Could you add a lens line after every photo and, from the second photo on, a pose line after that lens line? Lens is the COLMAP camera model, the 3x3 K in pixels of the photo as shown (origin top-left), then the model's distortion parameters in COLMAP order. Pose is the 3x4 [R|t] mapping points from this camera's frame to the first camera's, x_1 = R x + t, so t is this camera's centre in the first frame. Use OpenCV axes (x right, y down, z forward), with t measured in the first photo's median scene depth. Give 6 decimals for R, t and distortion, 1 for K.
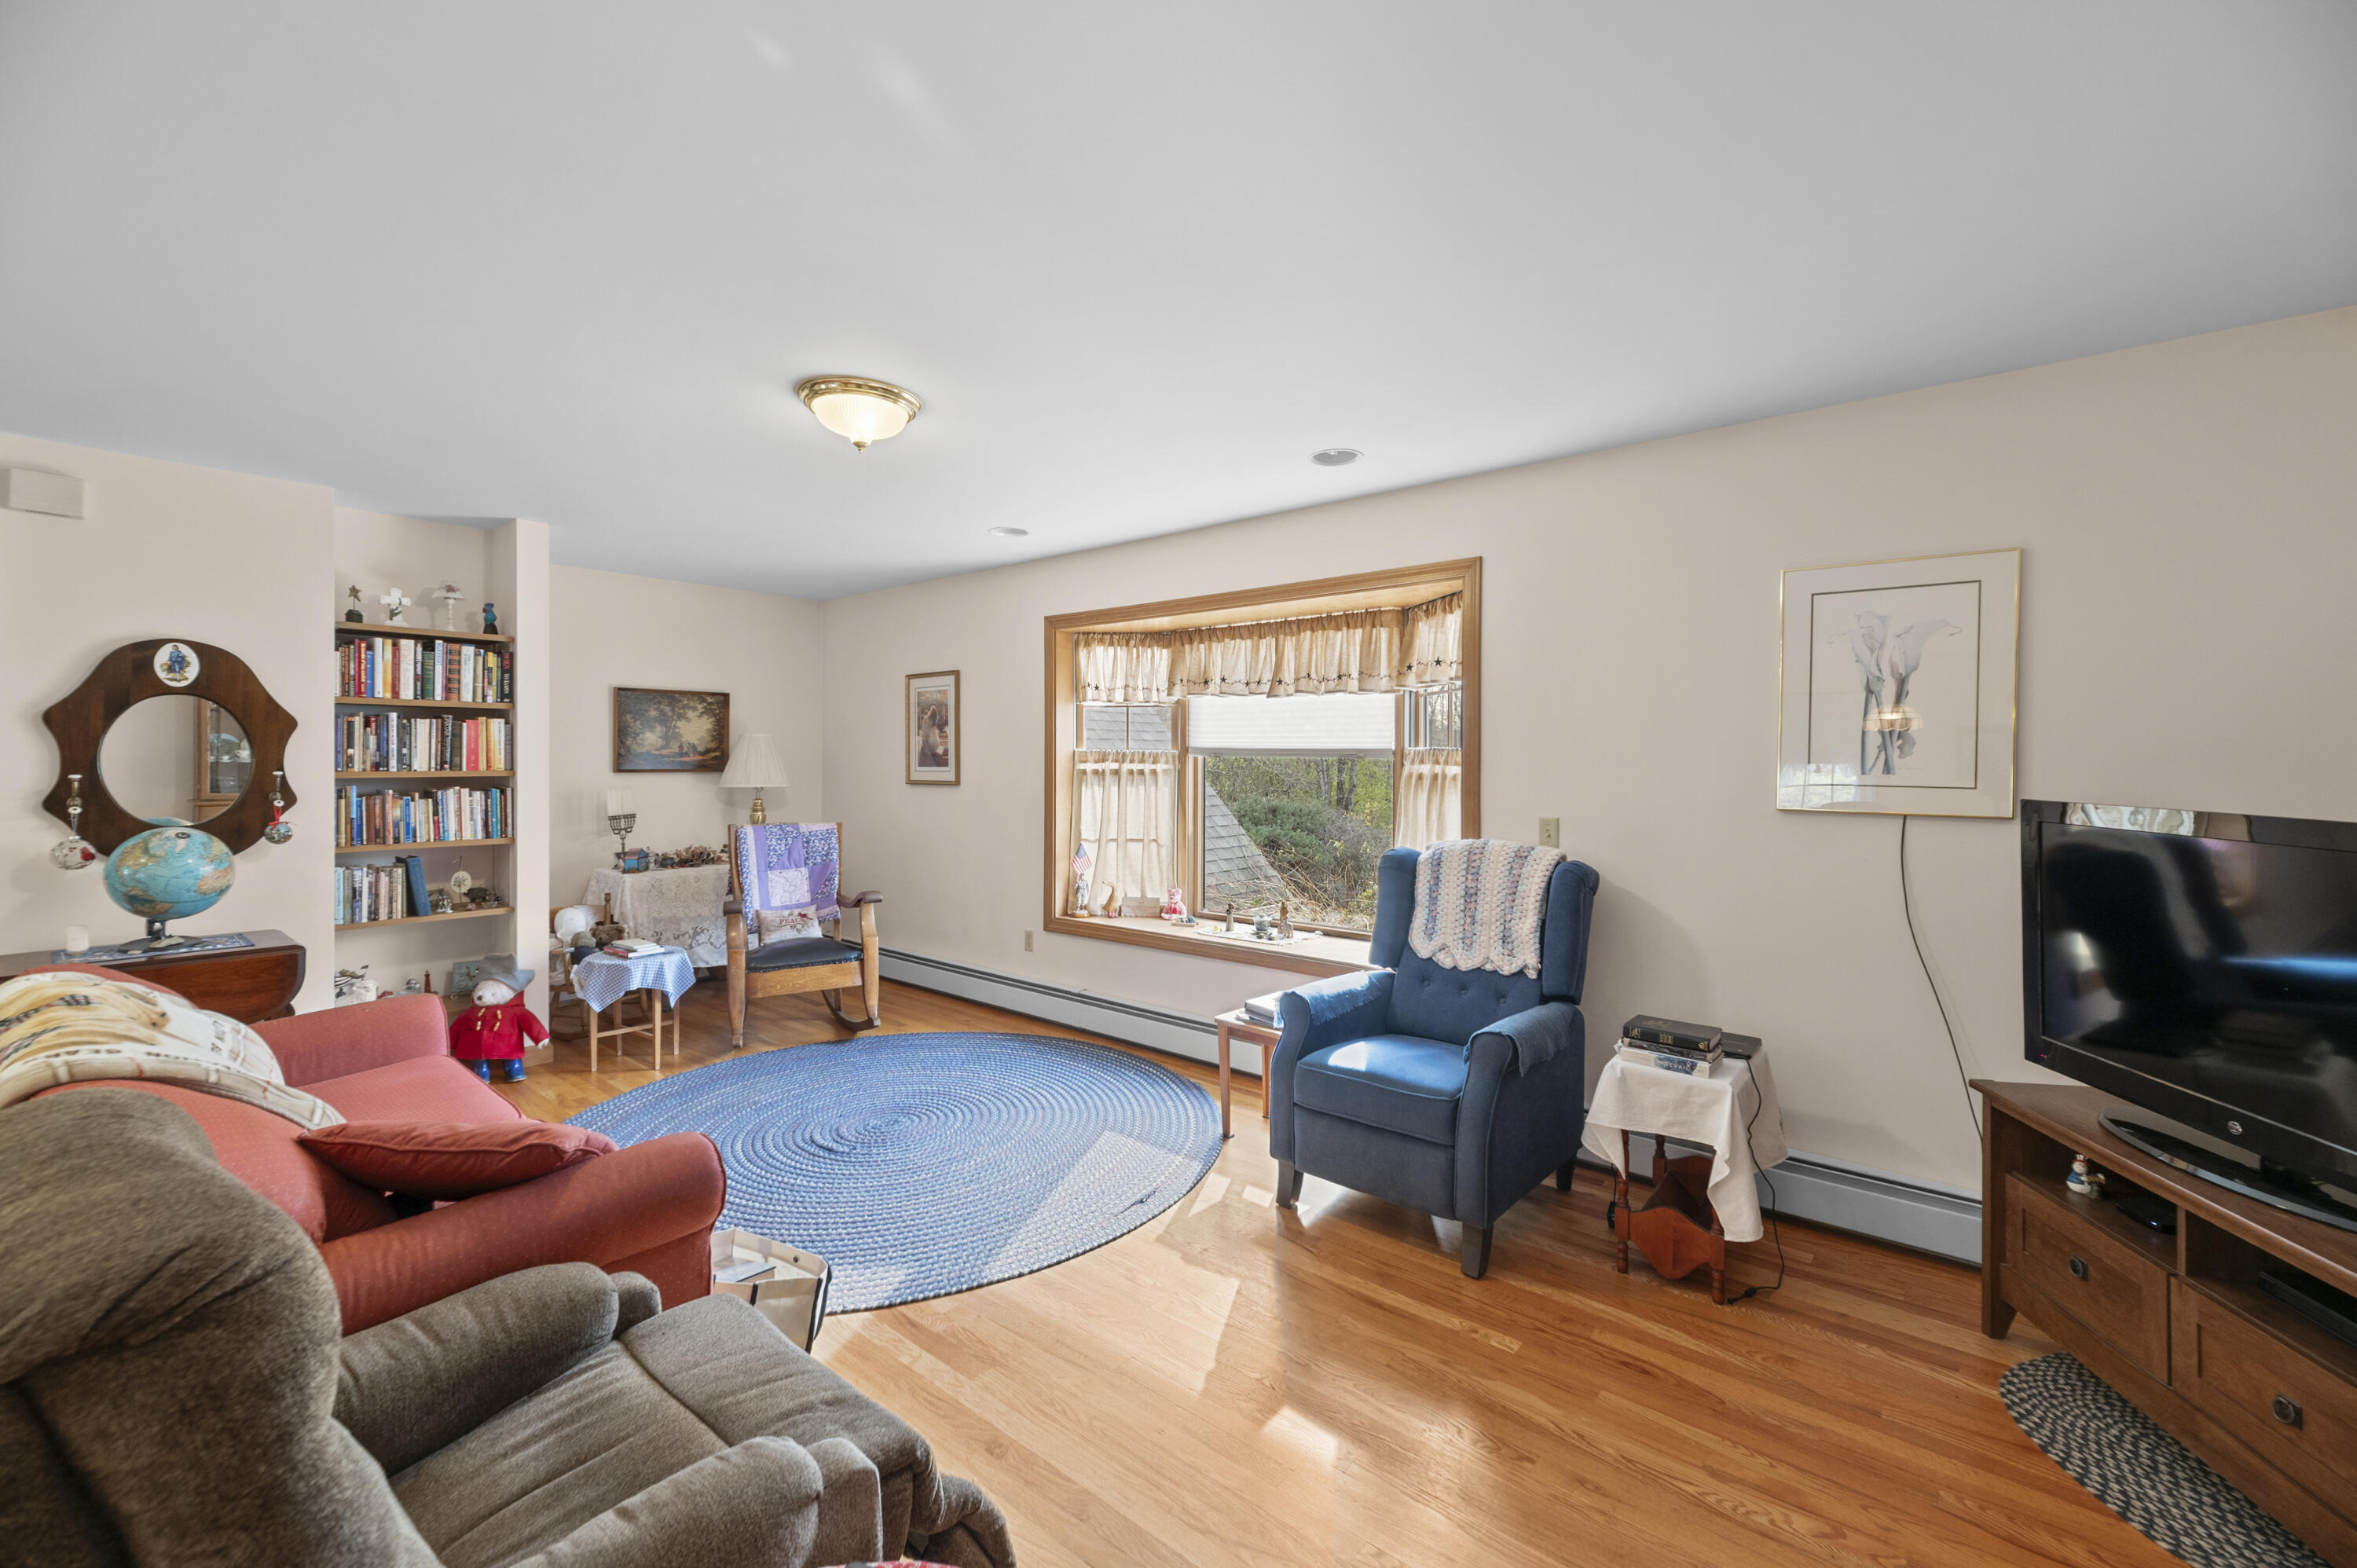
lens RADIAL K [[962.2, 0, 1178.8], [0, 962.2, 743.3], [0, 0, 1]] dist [-0.000178, -0.000005]
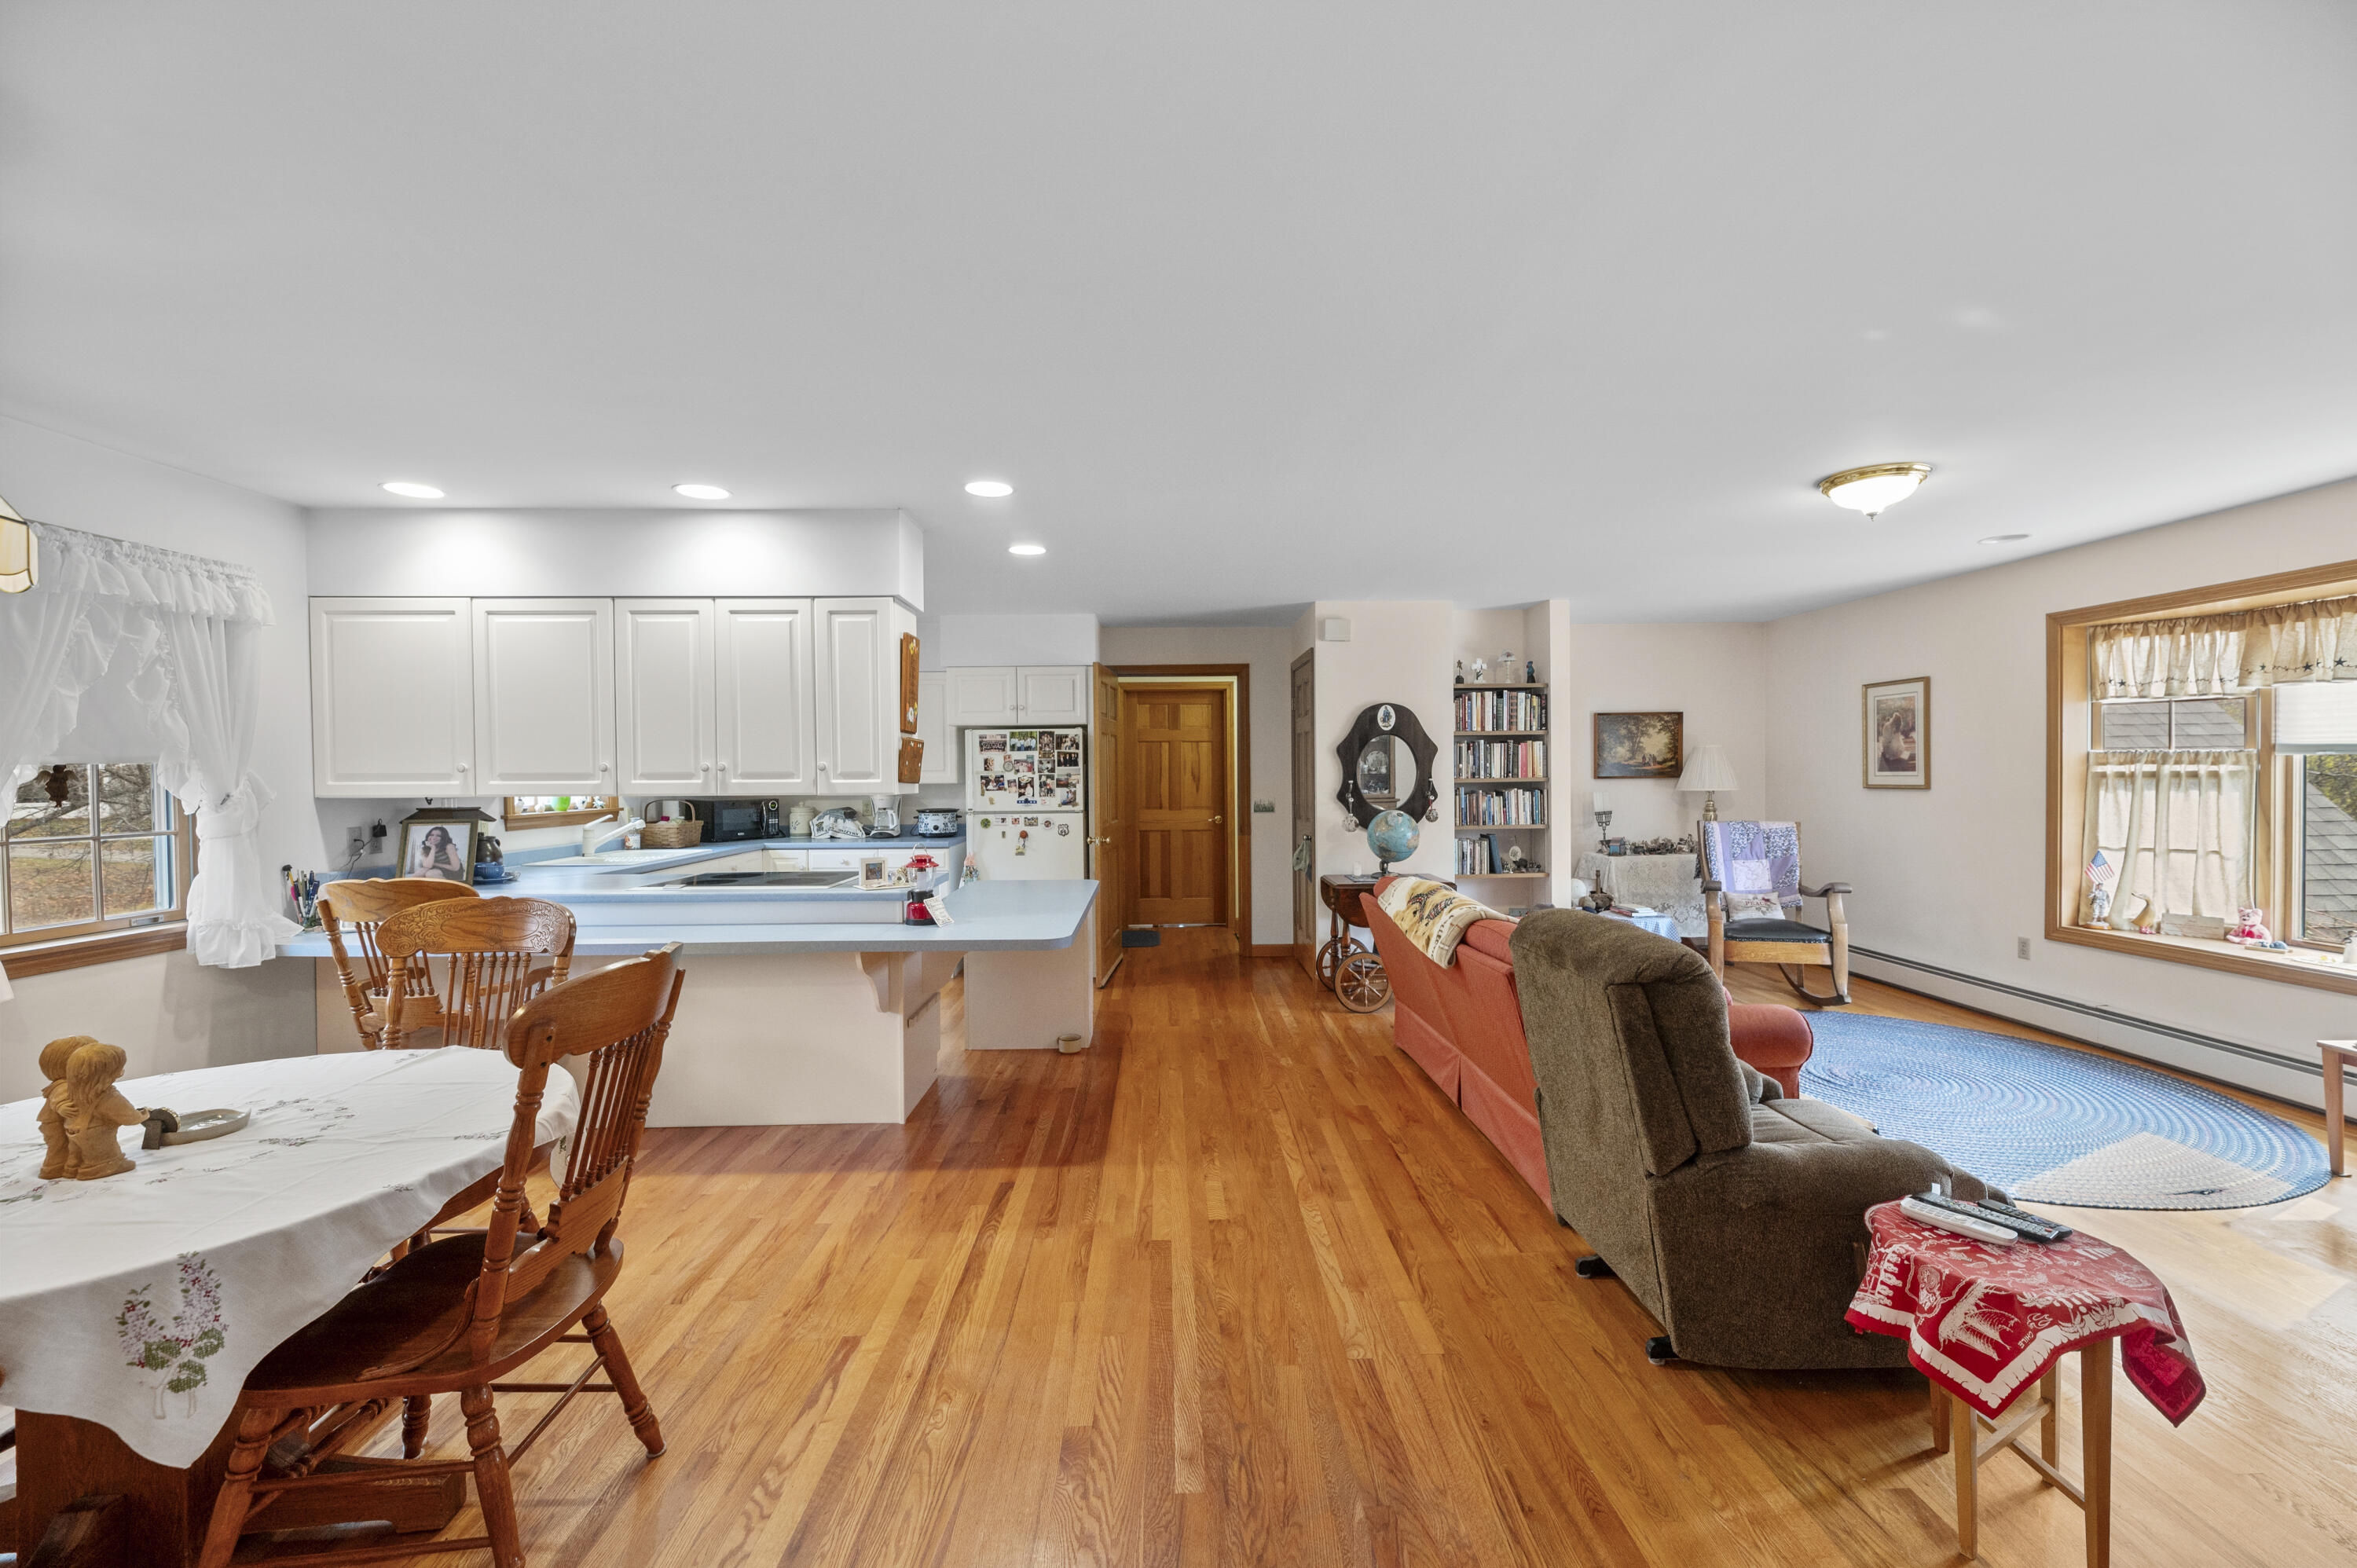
lens RADIAL K [[941.8, 0, 1179.5], [0, 941.8, 788.9], [0, 0, 1]] dist [0.000972, 0.000112]
pose [[0.658580, 0.001802, -0.752509, -0.000389], [0.027326, 0.999280, 0.026308, -0.005314], [0.752015, -0.037889, 0.658056, -0.282099]]
